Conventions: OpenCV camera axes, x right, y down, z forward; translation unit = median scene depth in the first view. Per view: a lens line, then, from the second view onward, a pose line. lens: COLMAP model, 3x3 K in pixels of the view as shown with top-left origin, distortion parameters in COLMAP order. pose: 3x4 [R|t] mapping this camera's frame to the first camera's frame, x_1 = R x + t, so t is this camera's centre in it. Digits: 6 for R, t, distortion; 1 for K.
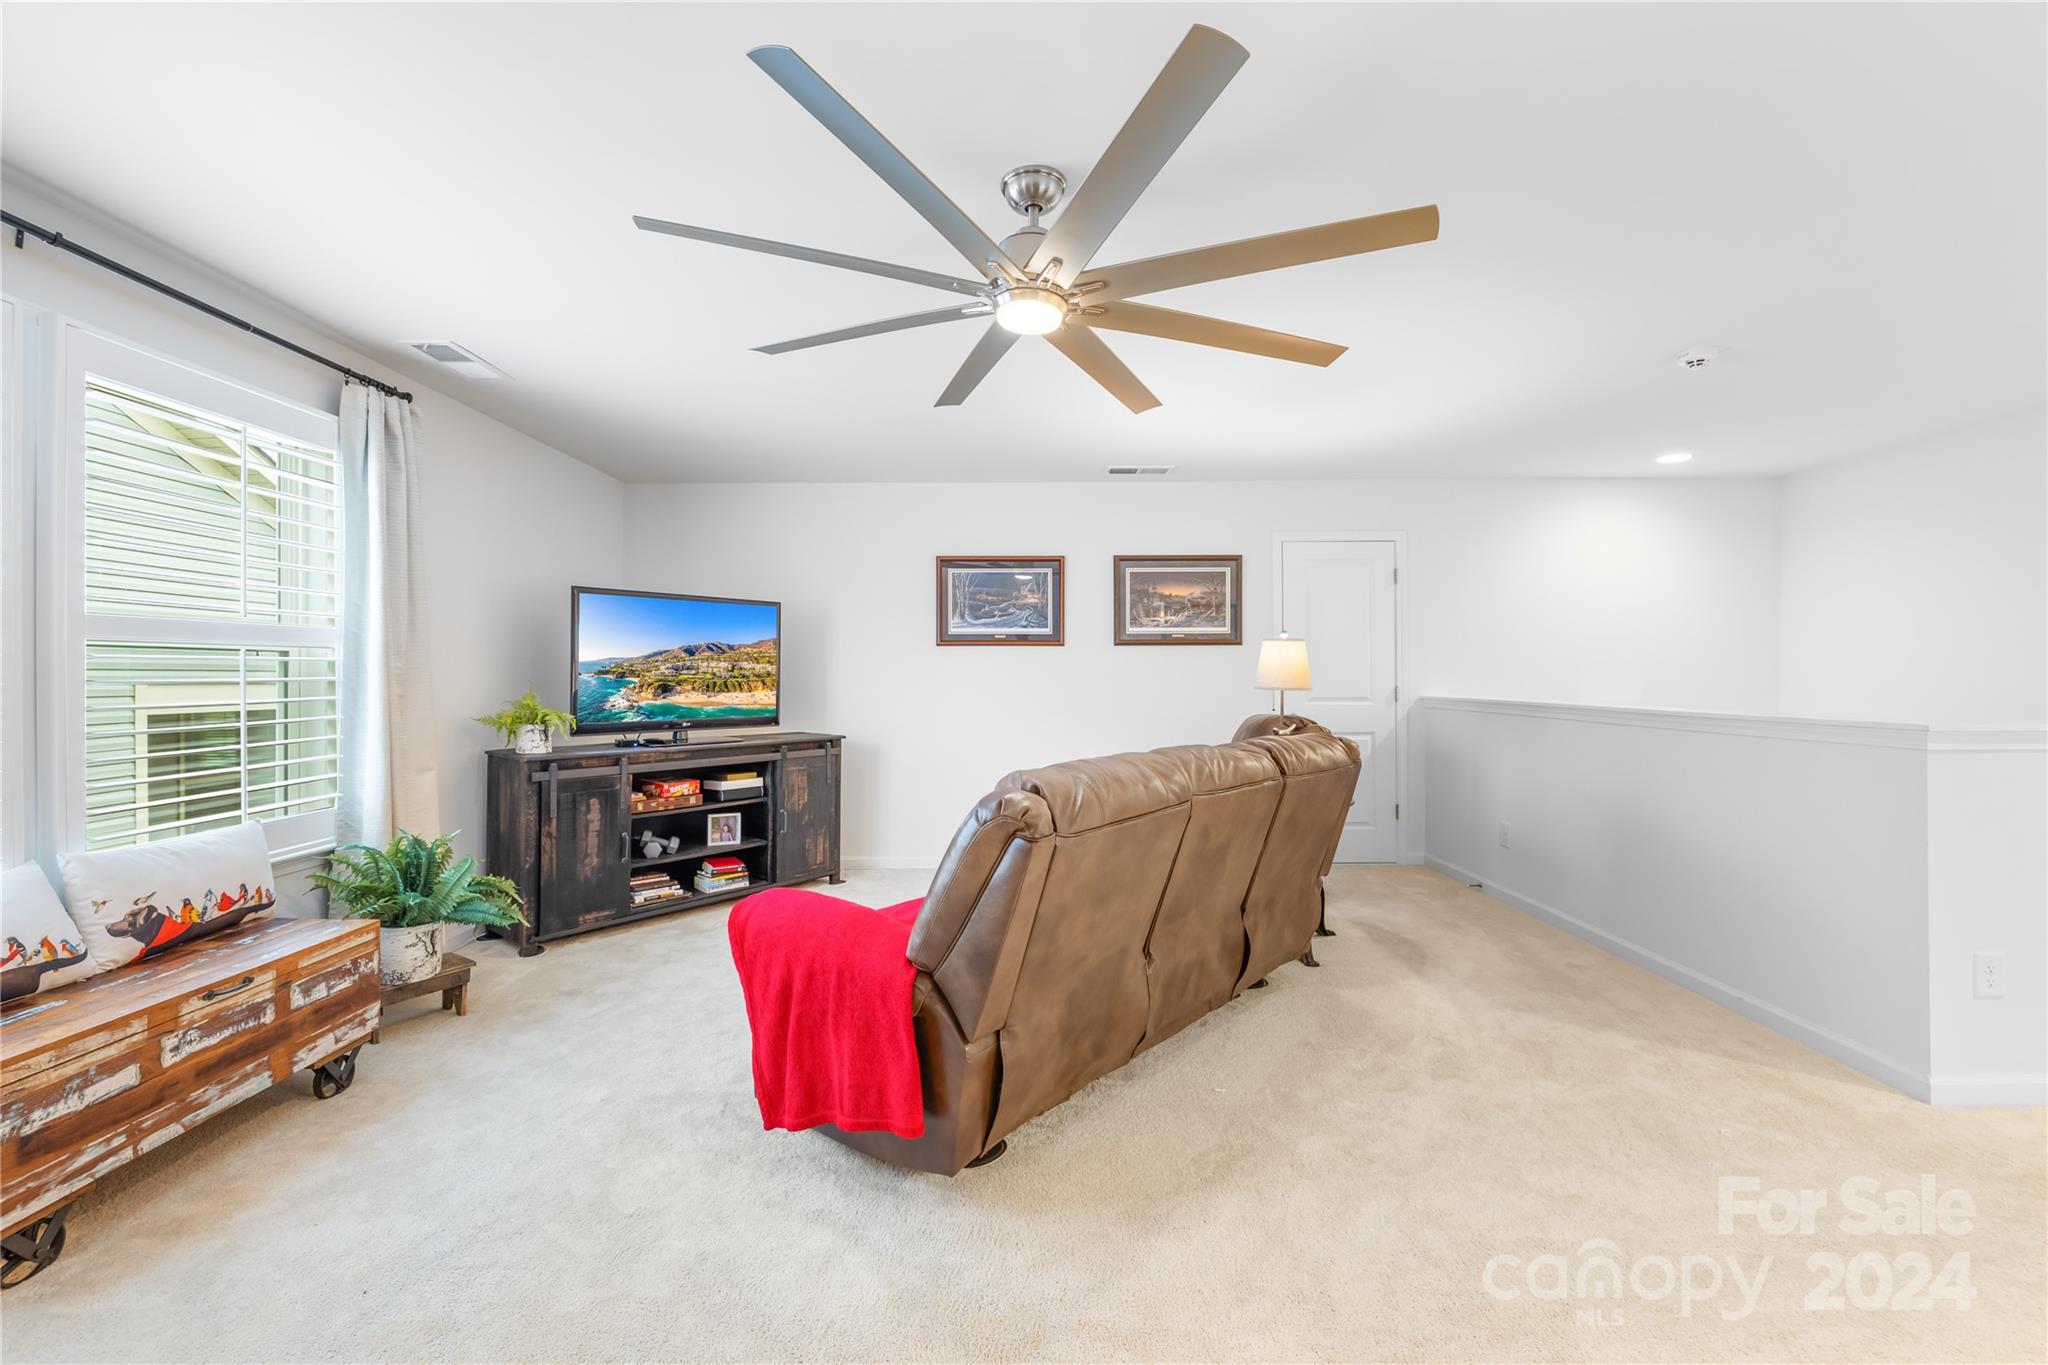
lens RADIAL K [[870.7, 0, 1008.5], [0, 870.7, 675.4], [0, 0, 1]] dist [-0.011313, 0.000425]
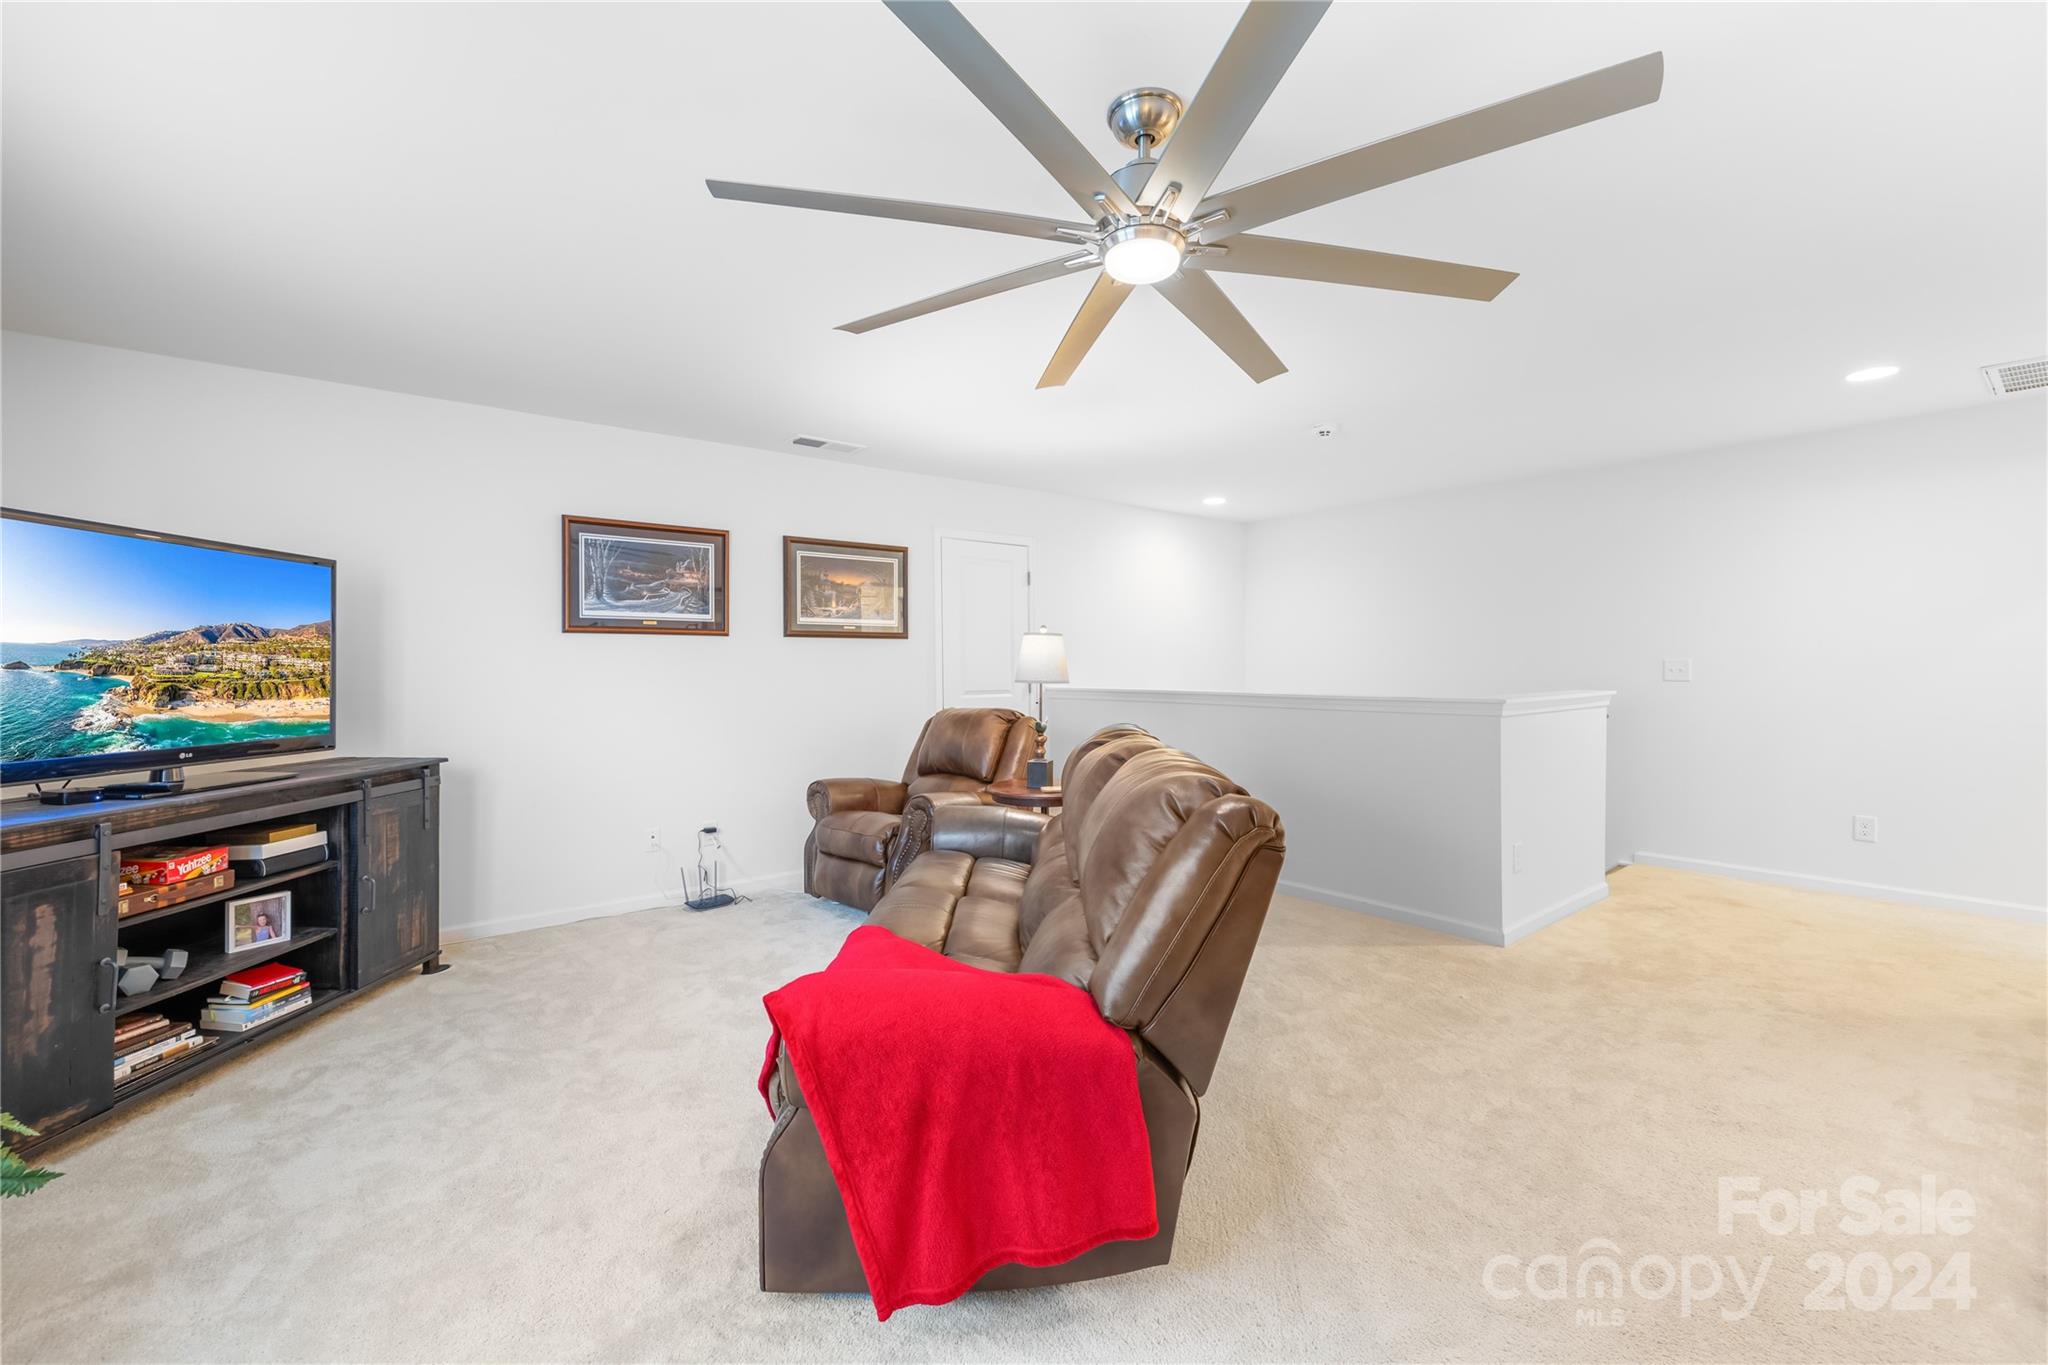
lens RADIAL K [[870.7, 0, 1008.5], [0, 870.7, 675.4], [0, 0, 1]] dist [-0.011313, 0.000425]
pose [[0.774535, -0.008065, 0.632479, -0.299663], [0.004960, 0.999965, 0.006677, 0.000478], [-0.632511, -0.002035, 0.774549, 0.187622]]
